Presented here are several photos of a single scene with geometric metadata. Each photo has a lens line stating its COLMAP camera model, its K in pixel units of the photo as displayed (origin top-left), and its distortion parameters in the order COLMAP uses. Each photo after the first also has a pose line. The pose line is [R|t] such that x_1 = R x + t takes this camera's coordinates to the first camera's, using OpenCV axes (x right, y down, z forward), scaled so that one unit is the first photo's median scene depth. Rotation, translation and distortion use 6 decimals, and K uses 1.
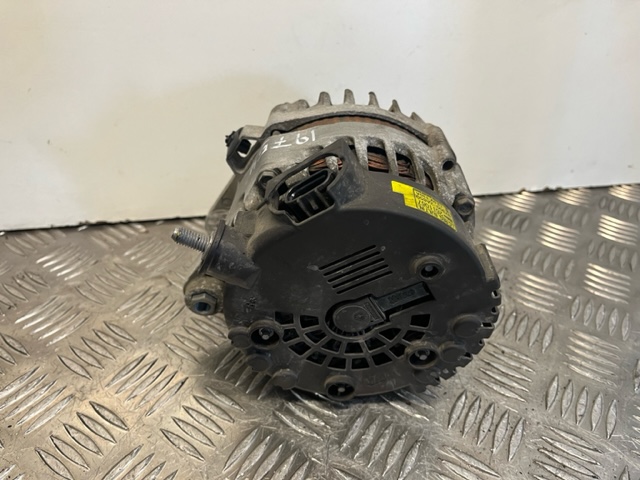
lens RADIAL K [[502.1, 0, 317.7], [0, 502.1, 249.0], [0, 0, 1]] dist [0.046740, -0.100335]
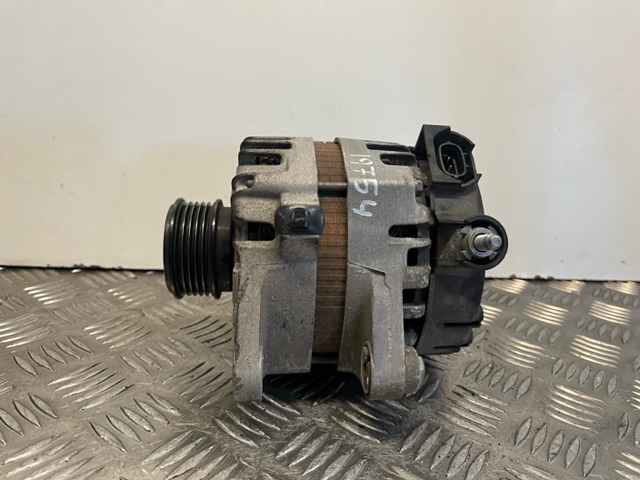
lens RADIAL K [[502.1, 0, 319.1], [0, 502.1, 245.5], [0, 0, 1]] dist [0.046740, -0.100335]
pose [[0.996207, 0.053336, -0.068745, 0.118739], [-0.072513, 0.945595, -0.317164, 0.230546], [0.048088, 0.320946, 0.945876, 0.017708]]
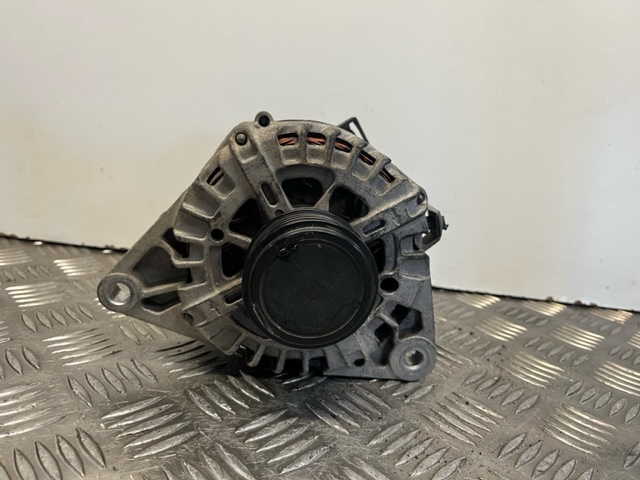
lens RADIAL K [[502.1, 0, 321.6], [0, 502.1, 244.9], [0, 0, 1]] dist [0.046740, -0.100335]
pose [[0.970025, 0.125129, -0.208313, 0.240794], [-0.194385, 0.913984, -0.356157, 0.276667], [0.145829, 0.385974, 0.910910, 0.068783]]
